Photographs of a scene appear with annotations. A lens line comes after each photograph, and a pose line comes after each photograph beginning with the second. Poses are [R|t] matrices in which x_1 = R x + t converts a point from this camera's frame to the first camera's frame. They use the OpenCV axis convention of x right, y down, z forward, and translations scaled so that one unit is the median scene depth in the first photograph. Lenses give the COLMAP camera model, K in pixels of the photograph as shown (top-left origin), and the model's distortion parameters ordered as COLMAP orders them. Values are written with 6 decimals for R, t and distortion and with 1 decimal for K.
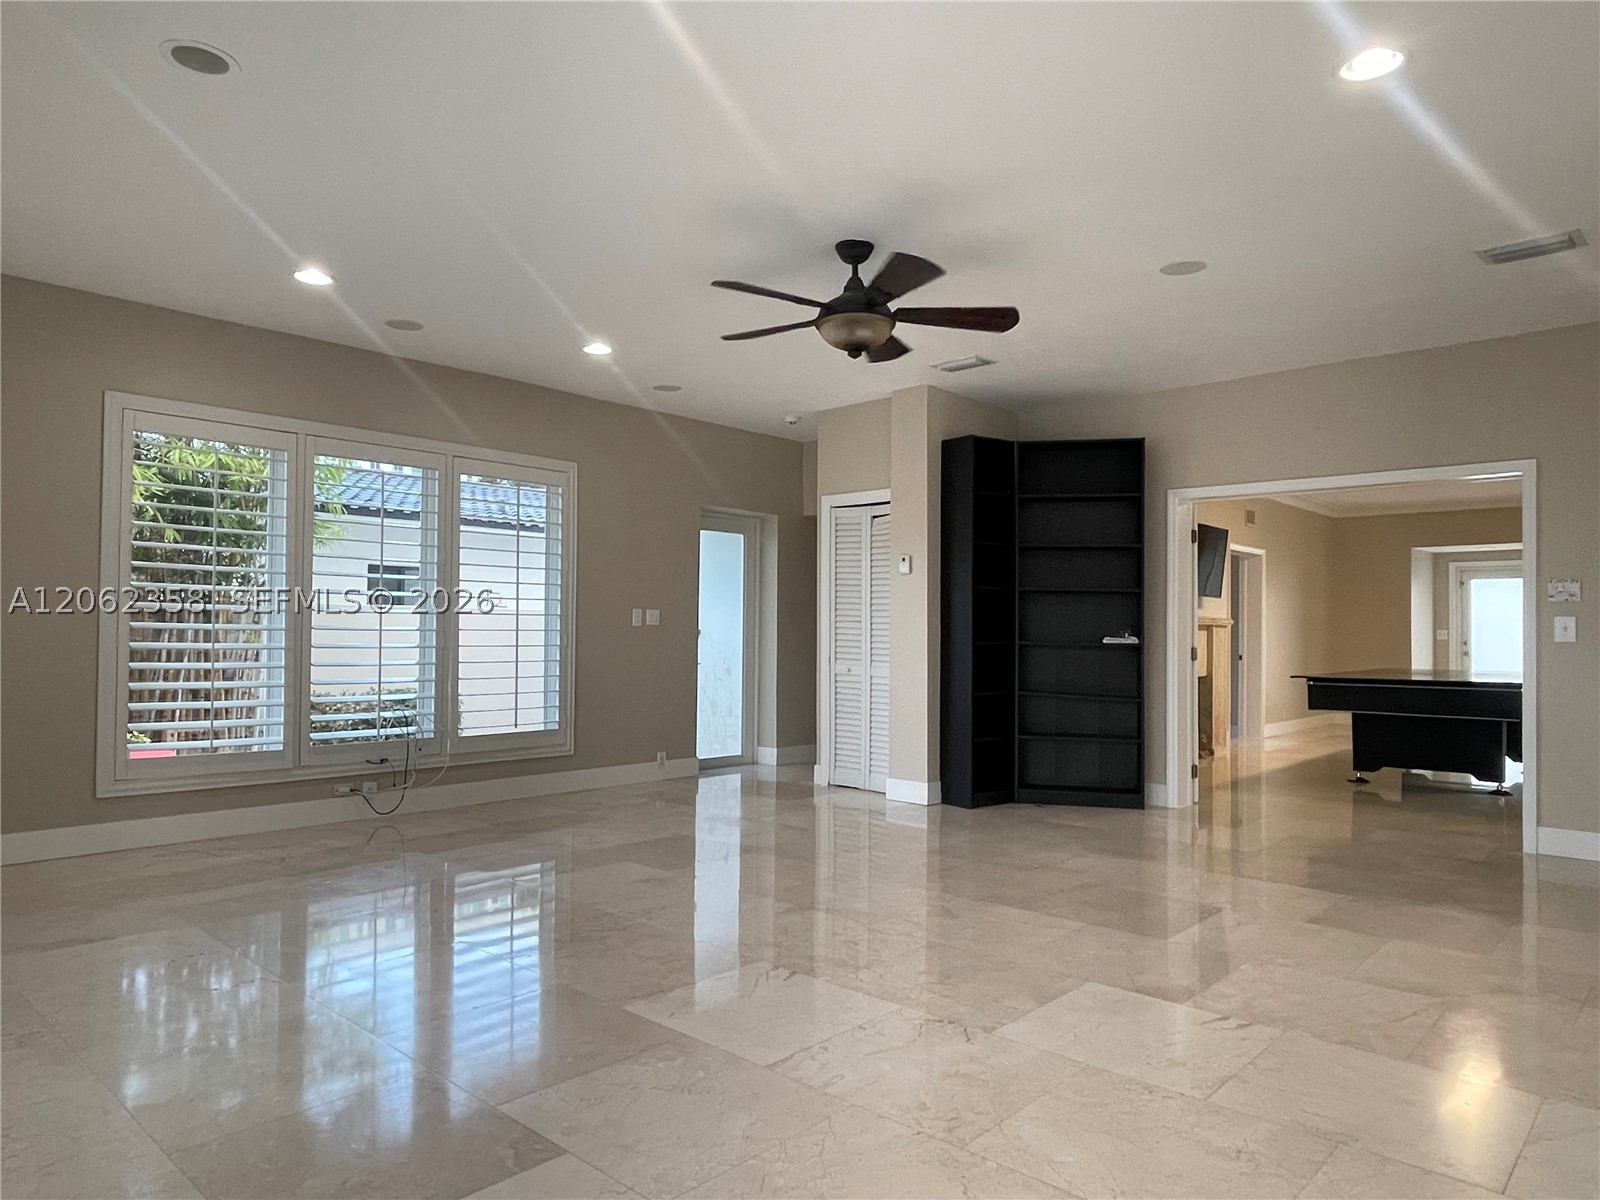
lens RADIAL K [[1030.1, 0, 784.5], [0, 1030.1, 610.9], [0, 0, 1]] dist [0.008810, -0.022099]
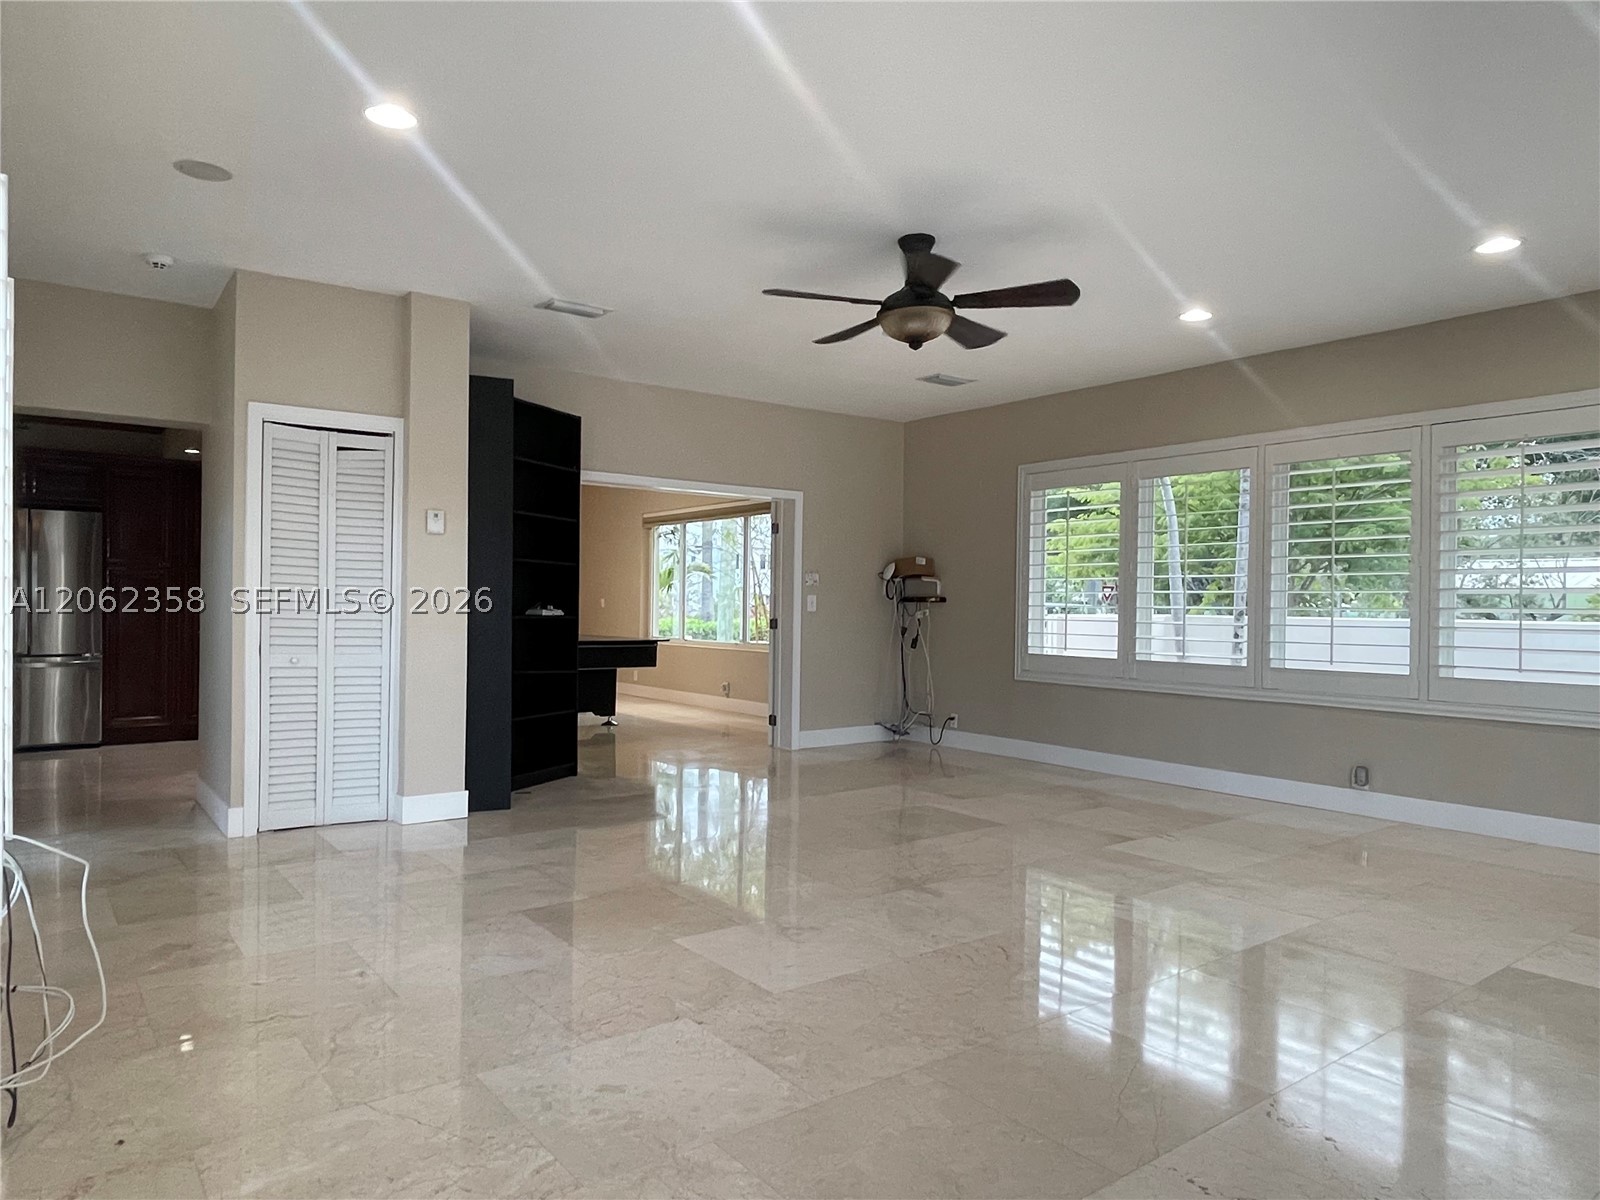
lens RADIAL K [[1030.1, 0, 798.5], [0, 1030.1, 594.8], [0, 0, 1]] dist [0.008810, -0.022099]
pose [[0.166219, 0.001688, 0.986087, -0.526708], [-0.029006, 0.999574, 0.003178, 0.000633], [-0.985662, -0.029131, 0.166197, 0.504524]]
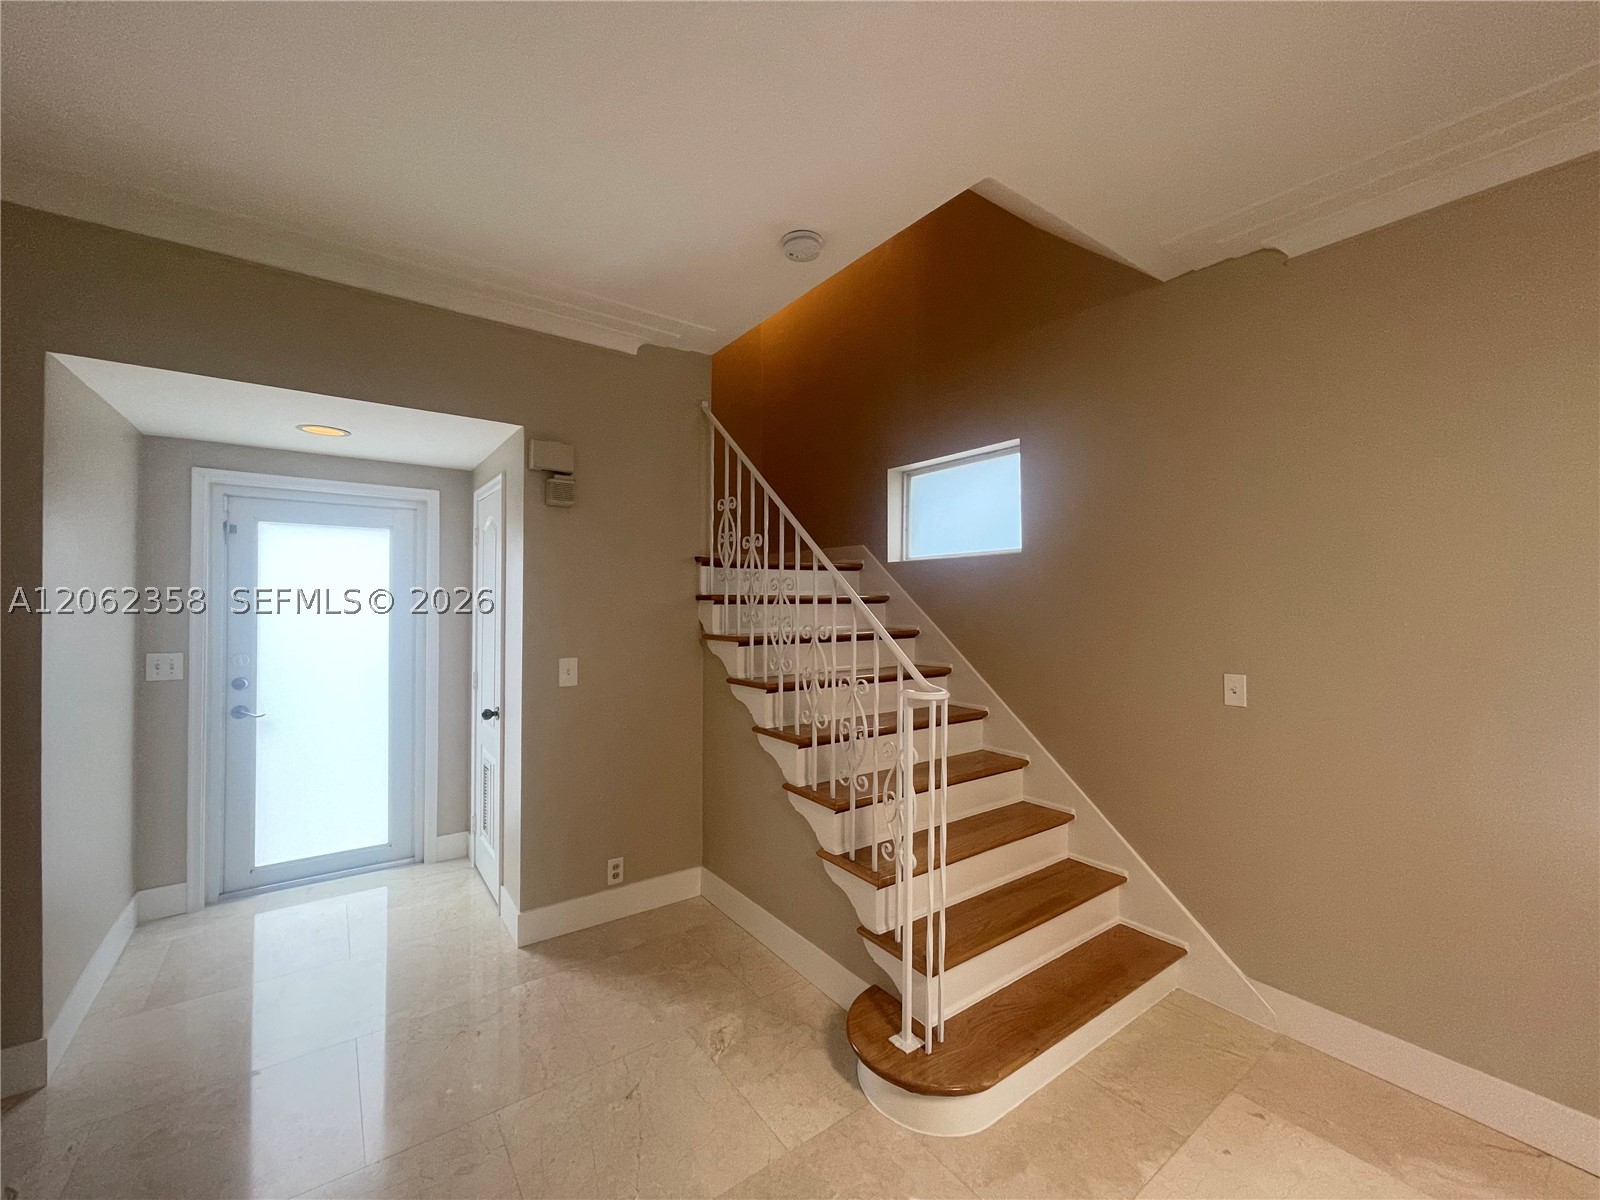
lens RADIAL K [[639.7, 0, 798.0], [0, 639.7, 602.4], [0, 0, 1]] dist [-0.006707, -0.000356]
pose [[0.180721, -0.006641, 0.983512, 0.770334], [-0.020539, 0.999734, 0.010525, -0.010794], [-0.983320, -0.022102, 0.180536, 1.245982]]
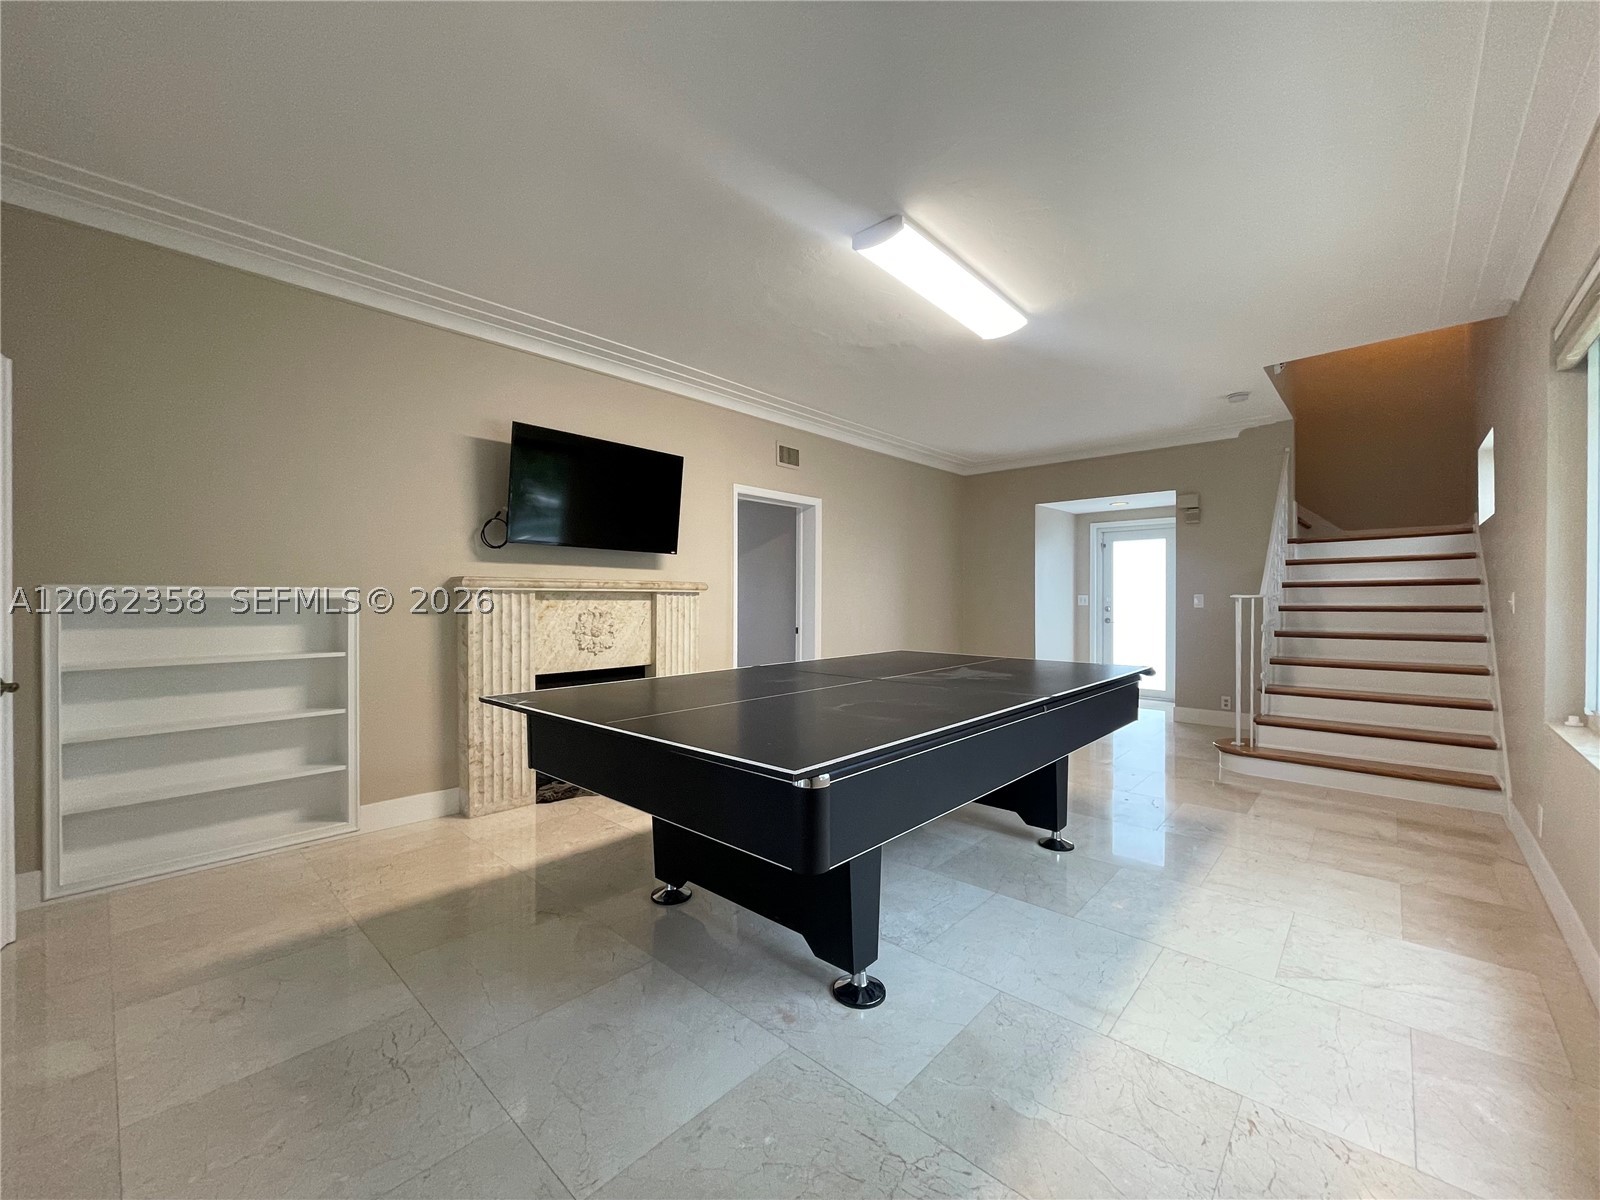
lens RADIAL K [[639.7, 0, 797.0], [0, 639.7, 603.6], [0, 0, 1]] dist [-0.006707, -0.000356]
pose [[0.999926, -0.010831, 0.005607, 0.620331], [0.010674, 0.999570, 0.027307, 0.012123], [-0.005900, -0.027246, 0.999611, 0.690188]]
